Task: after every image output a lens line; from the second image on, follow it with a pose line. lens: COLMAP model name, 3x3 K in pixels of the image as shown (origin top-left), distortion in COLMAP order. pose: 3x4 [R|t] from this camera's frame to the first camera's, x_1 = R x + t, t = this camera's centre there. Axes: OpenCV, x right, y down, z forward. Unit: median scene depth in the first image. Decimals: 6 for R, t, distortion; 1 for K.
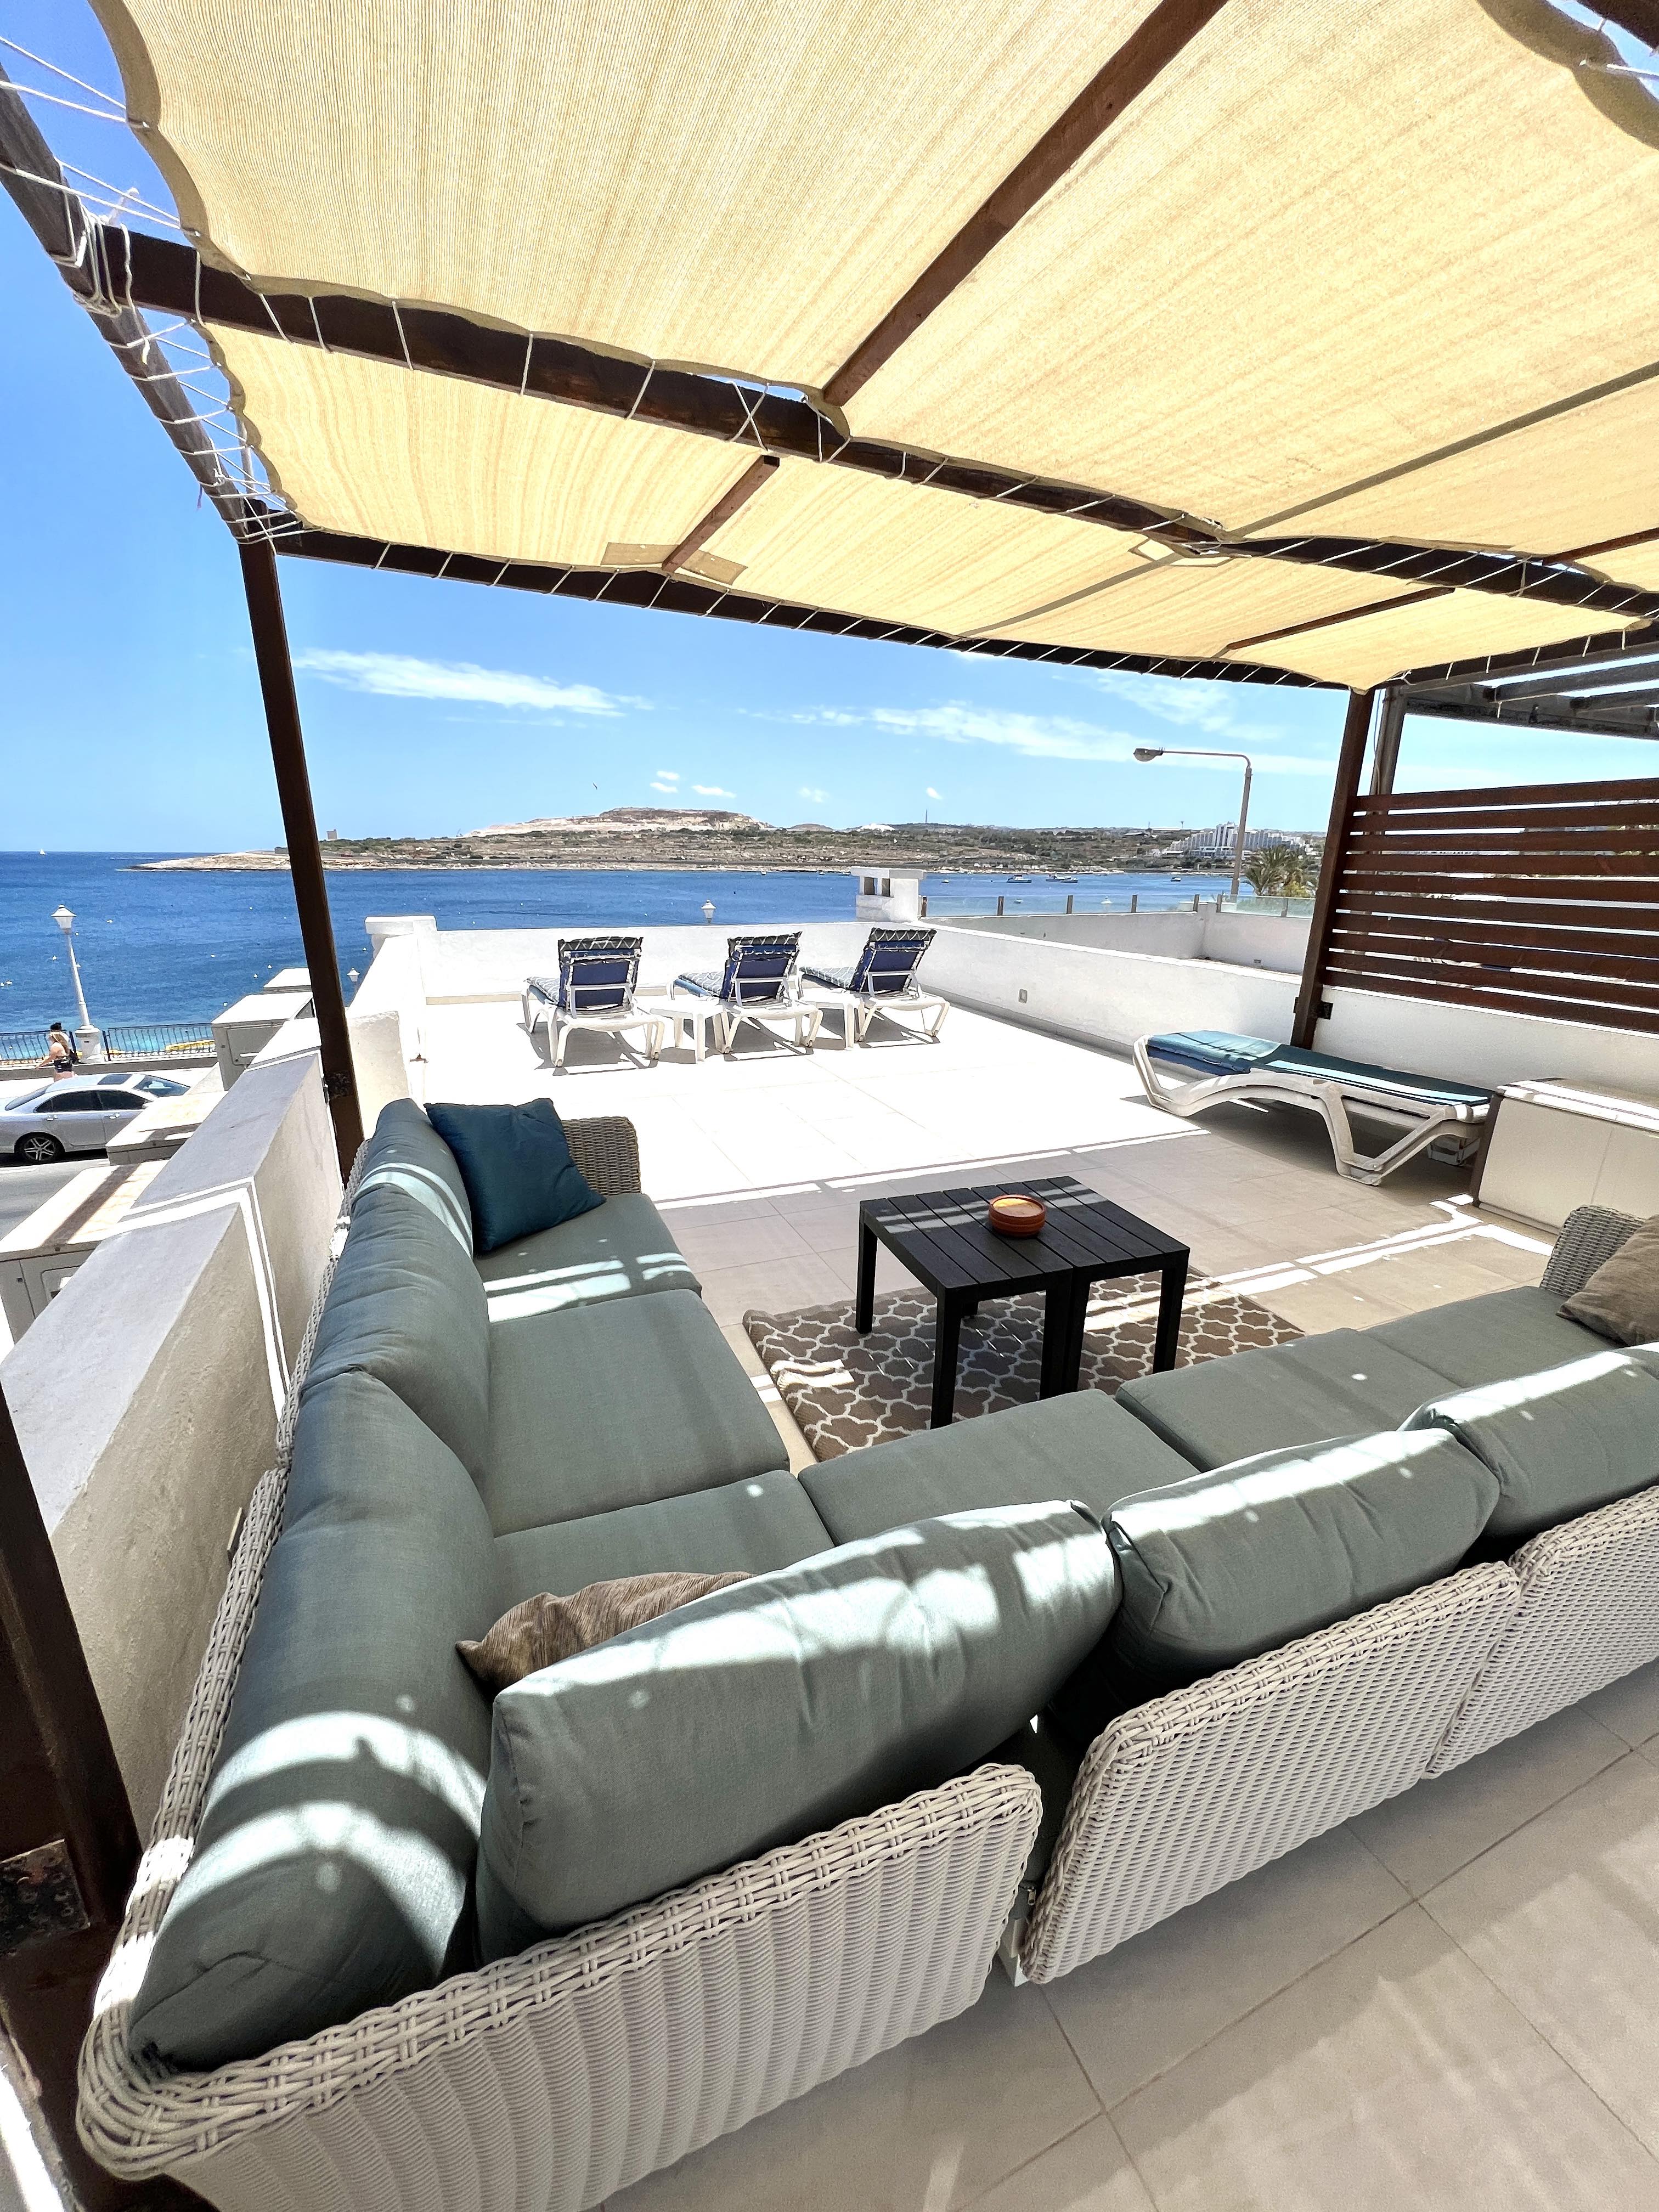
lens RADIAL K [[886.8, 0, 825.4], [0, 886.8, 1108.5], [0, 0, 1]] dist [-0.004412, -0.000280]
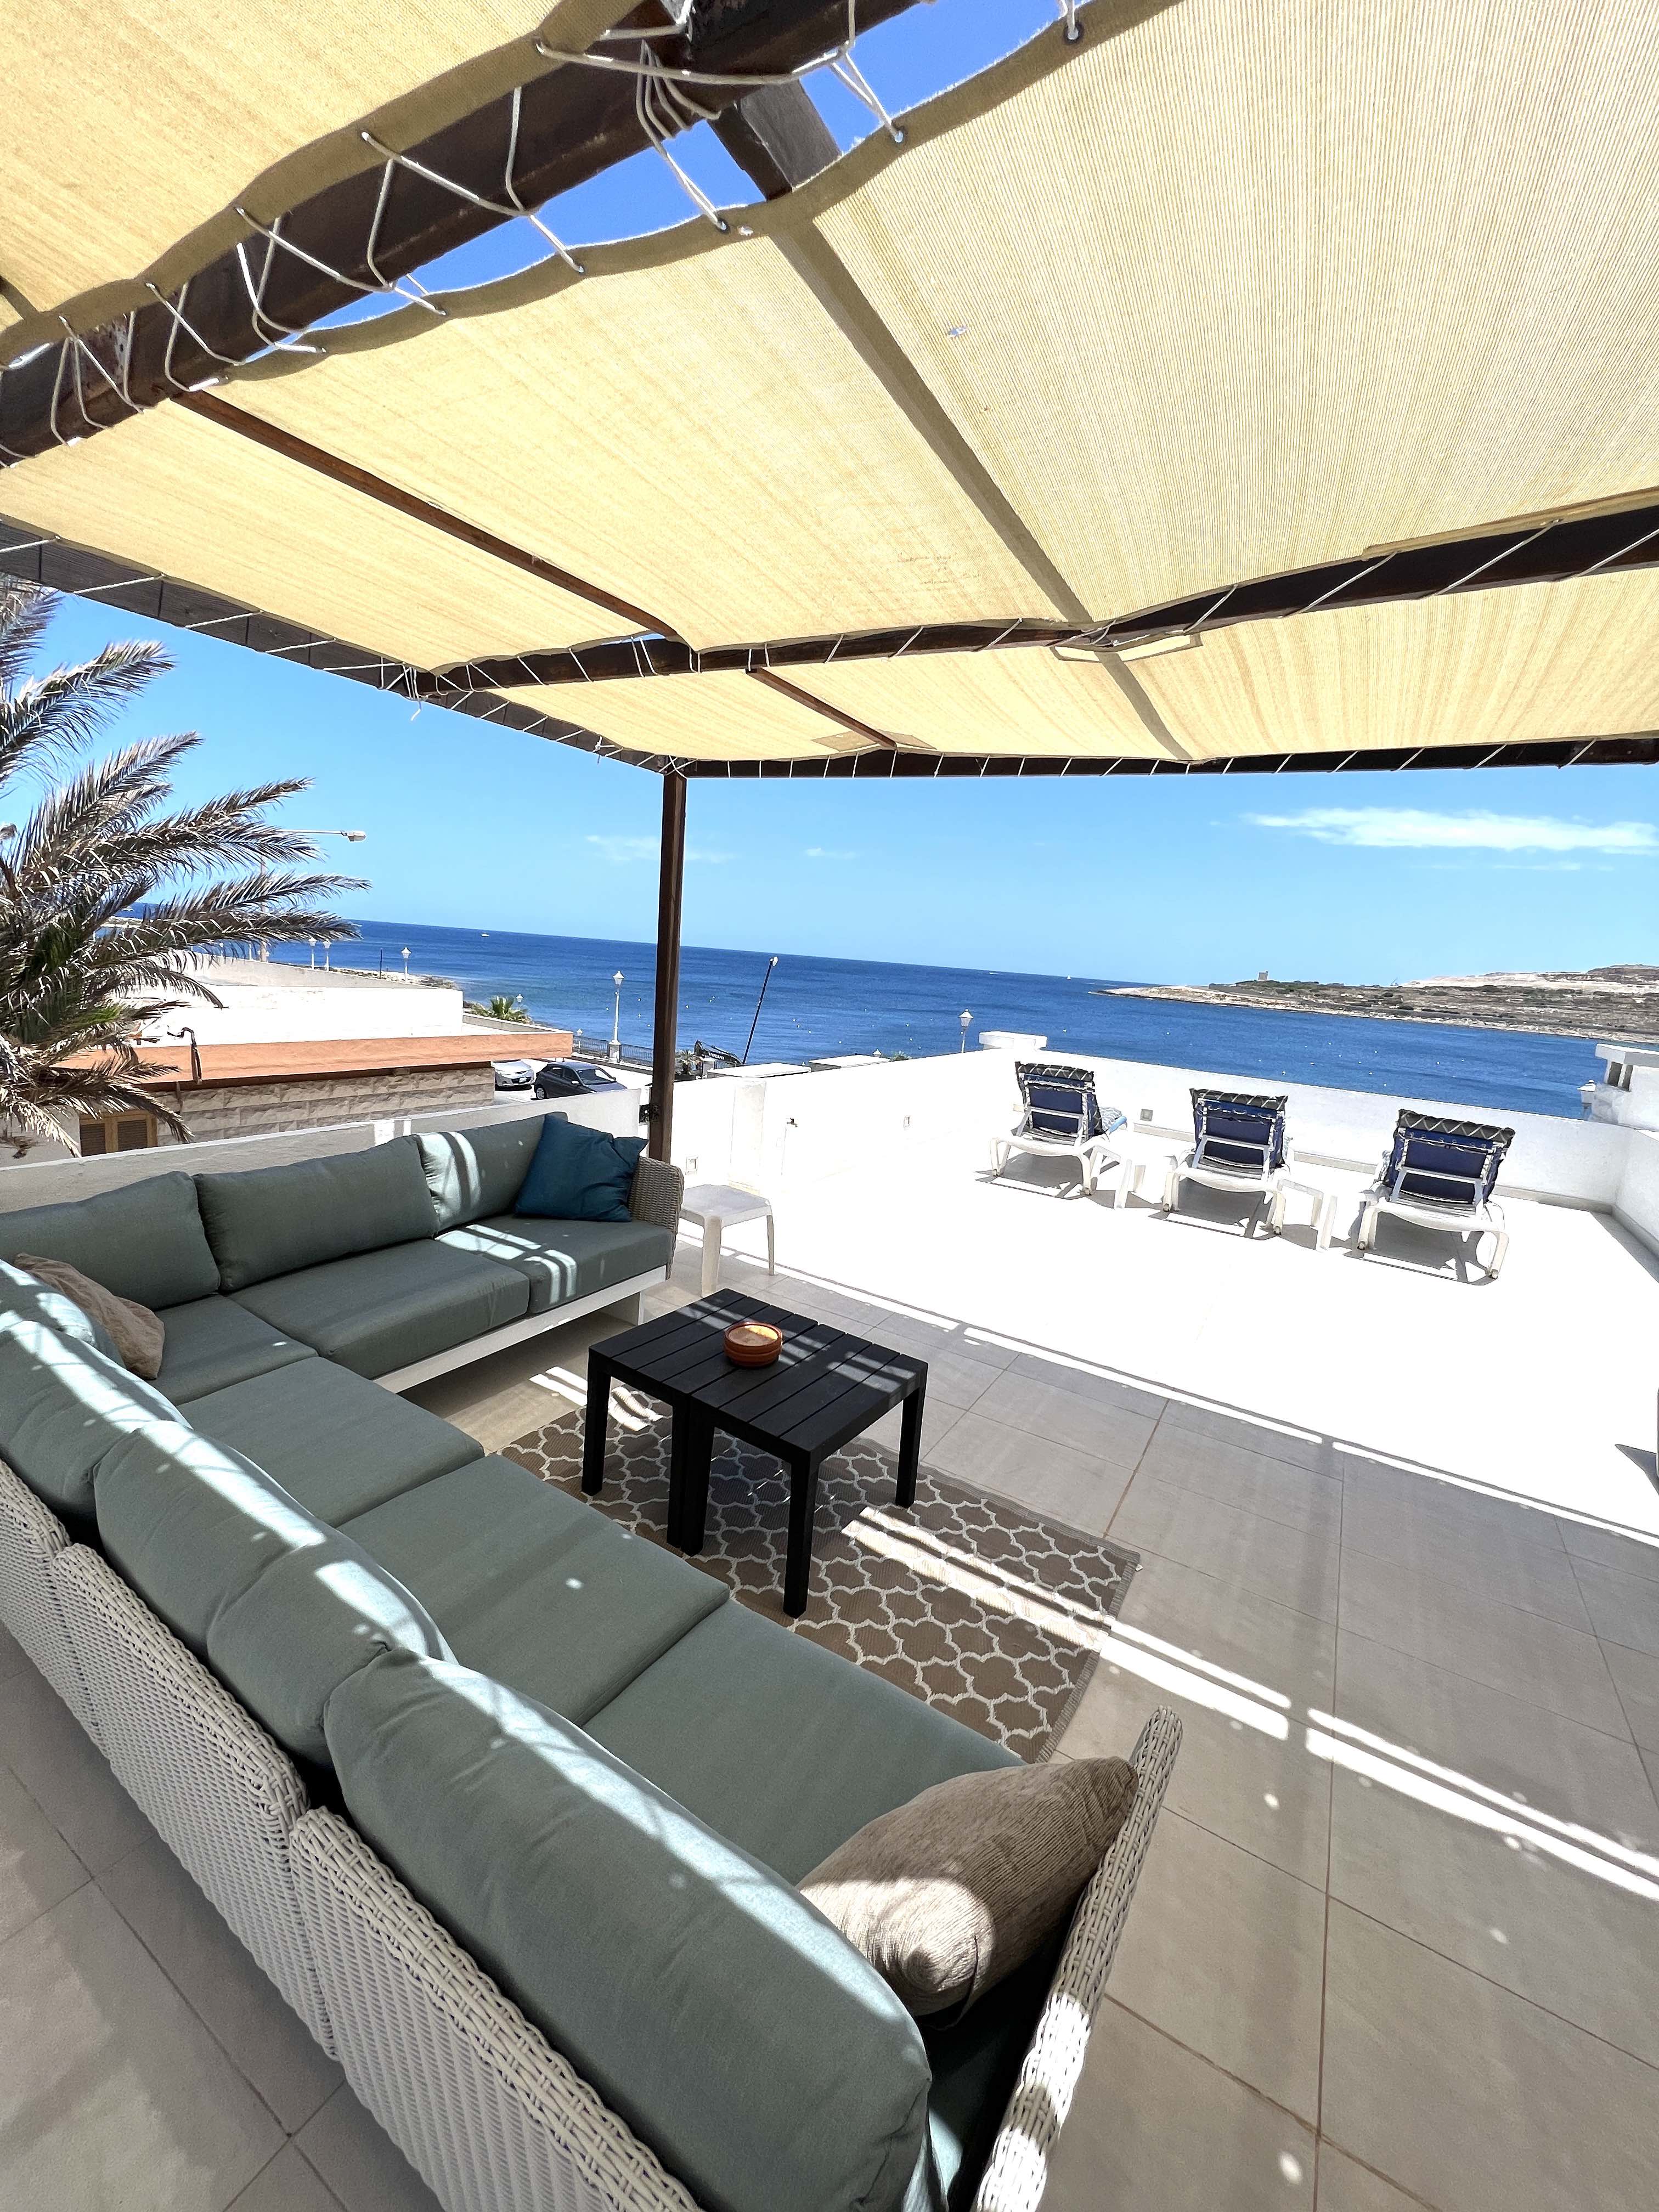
lens RADIAL K [[886.8, 0, 830.9], [0, 886.8, 1107.0], [0, 0, 1]] dist [-0.004412, -0.000280]
pose [[0.578099, 0.175200, -0.796936, 0.371213], [-0.295764, 0.955250, -0.004544, -0.055131], [0.760477, 0.238332, 0.604047, 0.157659]]
